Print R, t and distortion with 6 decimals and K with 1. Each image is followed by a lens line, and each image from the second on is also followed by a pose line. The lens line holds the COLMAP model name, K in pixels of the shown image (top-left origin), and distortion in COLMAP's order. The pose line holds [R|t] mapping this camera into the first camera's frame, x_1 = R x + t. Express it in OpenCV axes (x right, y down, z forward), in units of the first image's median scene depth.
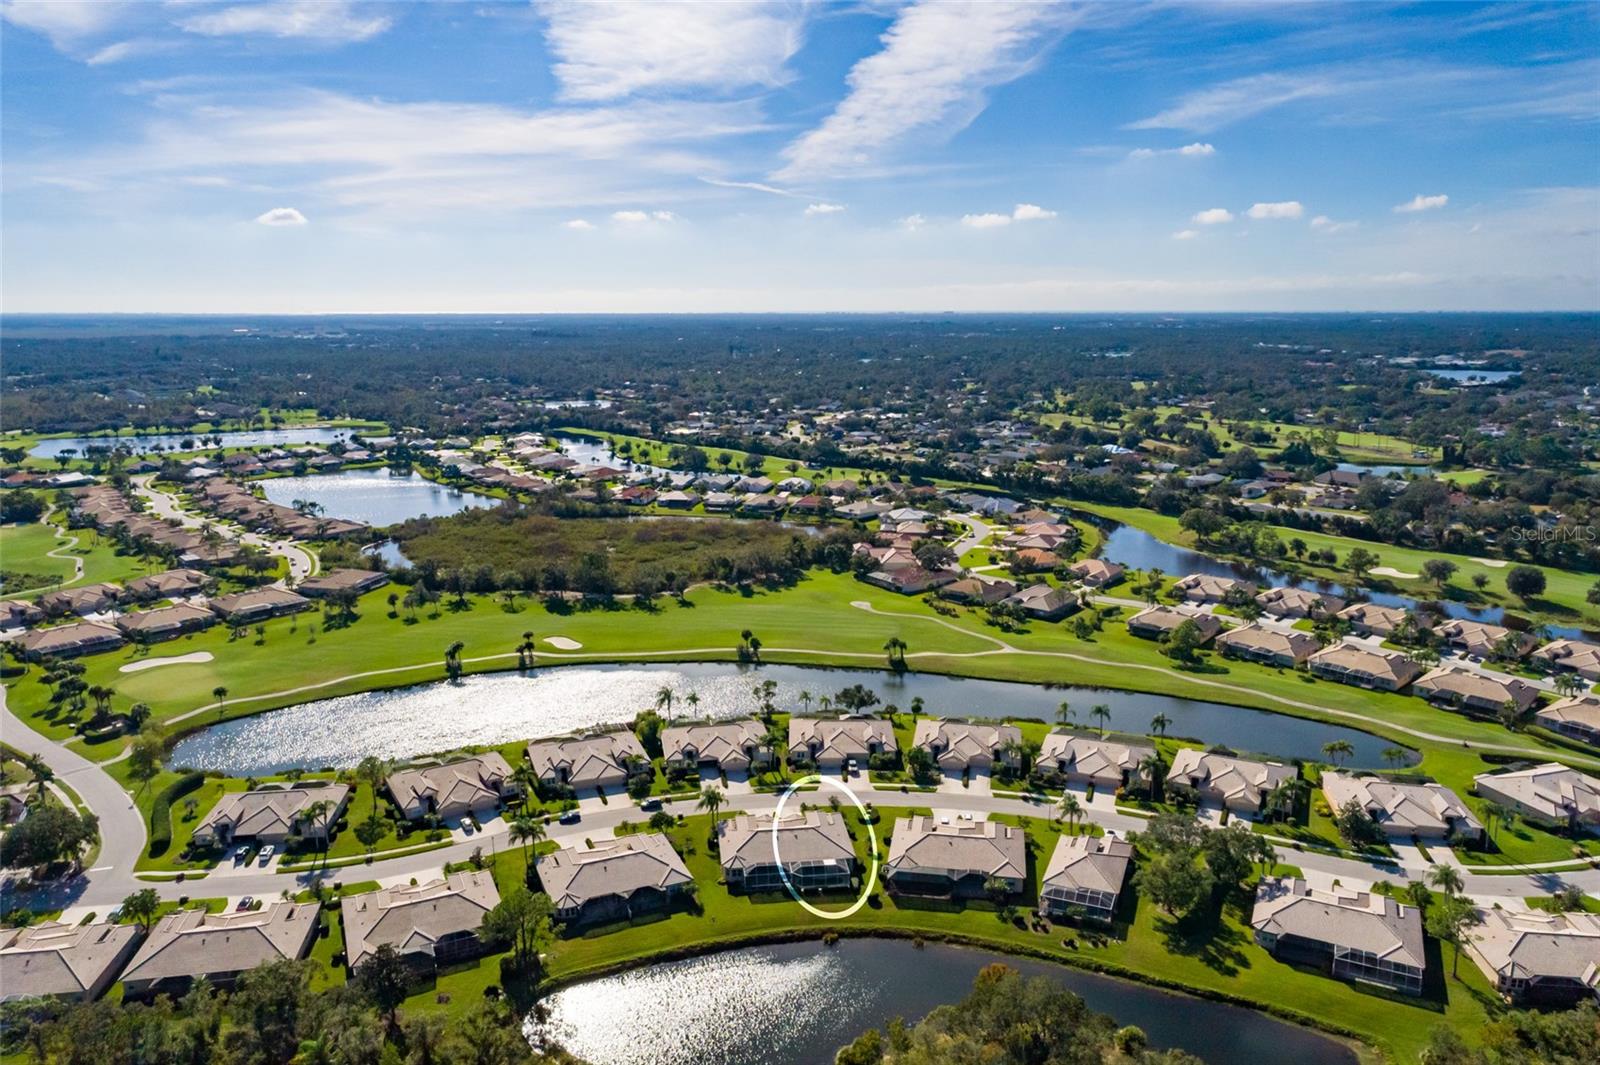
lens RADIAL K [[1104.0, 0, 779.5], [0, 1104.0, 524.5], [0, 0, 1]] dist [0.002133, 0.009188]
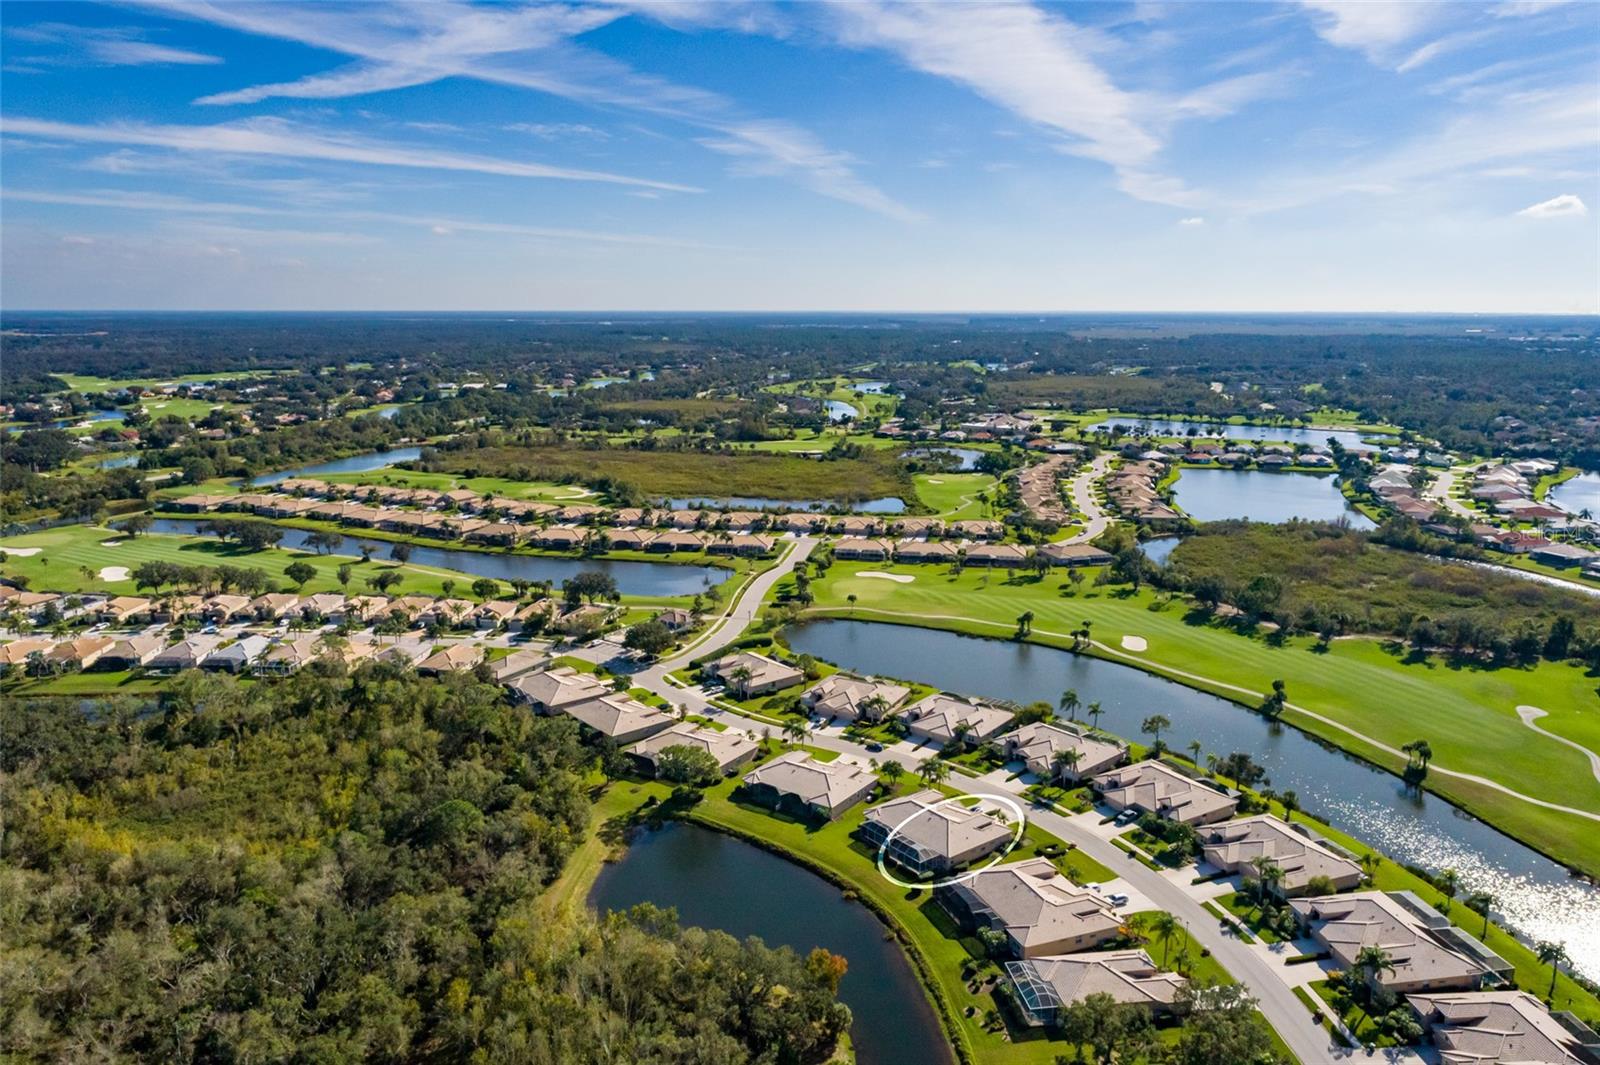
lens RADIAL K [[1104.0, 0, 779.5], [0, 1104.0, 524.5], [0, 0, 1]] dist [0.002133, 0.009188]
pose [[0.503274, 0.170767, -0.847086, 0.184809], [-0.170098, 0.980677, 0.096639, -0.016140], [0.847220, 0.095452, 0.522596, 0.072280]]
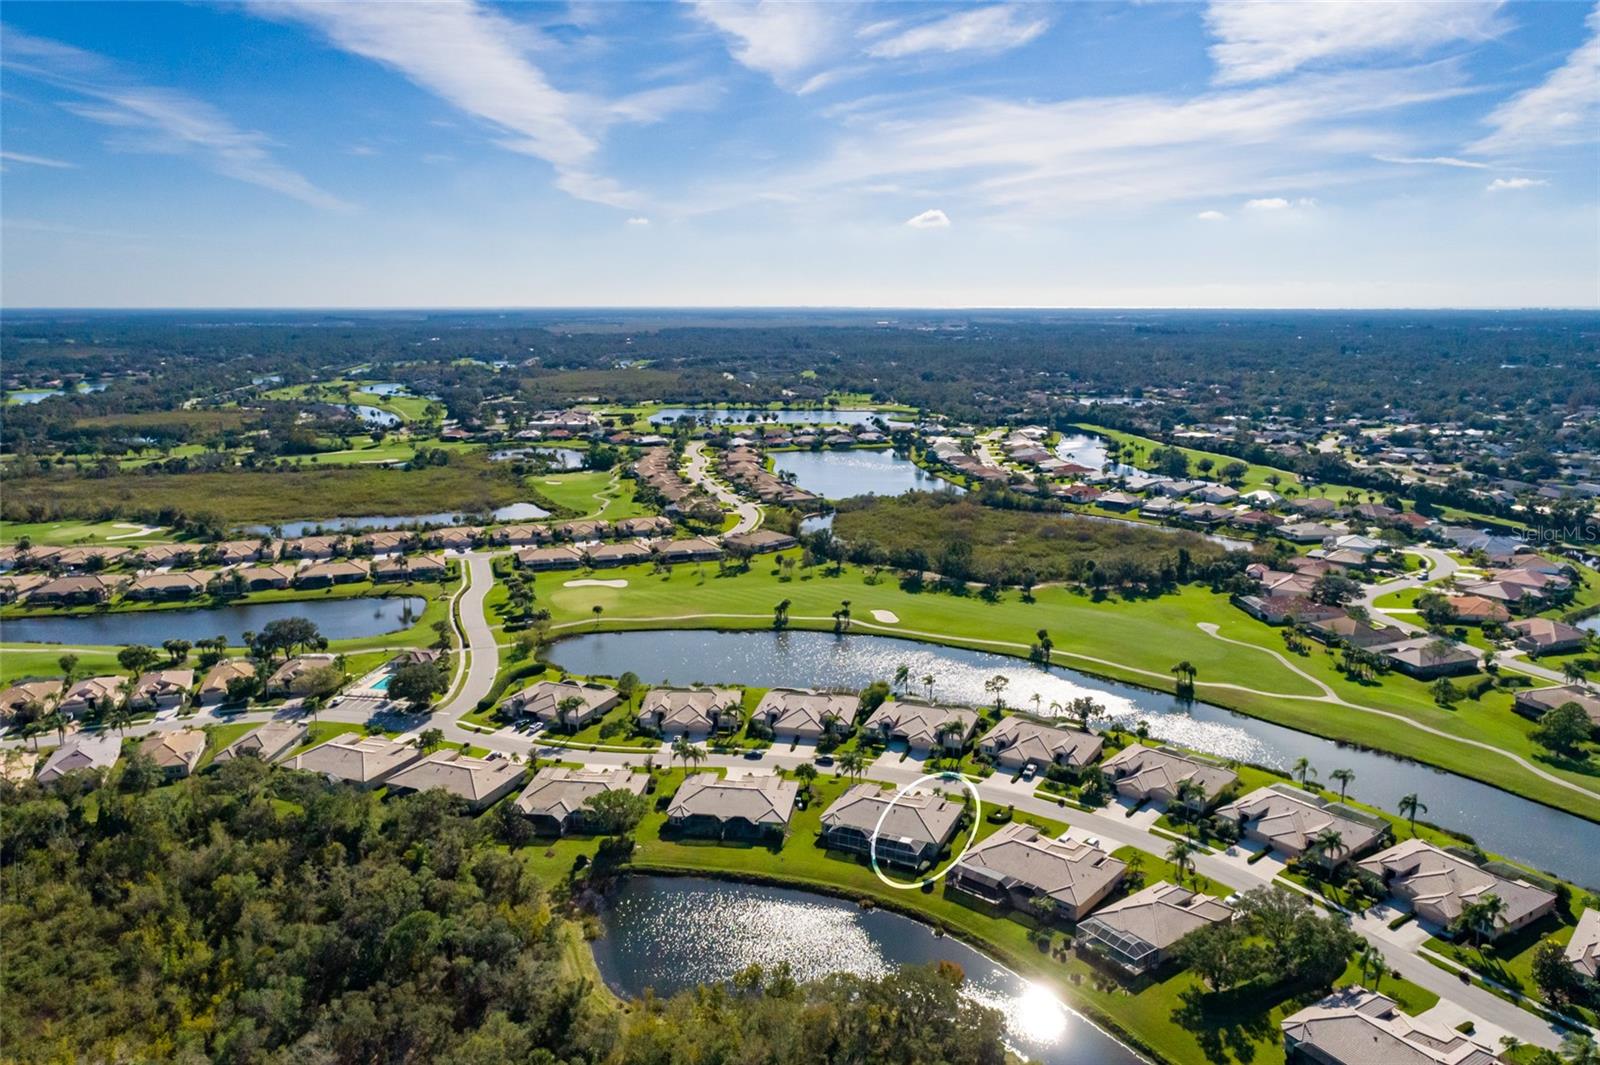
lens RADIAL K [[1104.0, 0, 779.5], [0, 1104.0, 524.5], [0, 0, 1]] dist [0.002133, 0.009188]
pose [[0.847280, 0.106422, -0.520376, 0.103898], [-0.103737, 0.994010, 0.034379, -0.003147], [0.520918, 0.024853, 0.853245, 0.009370]]
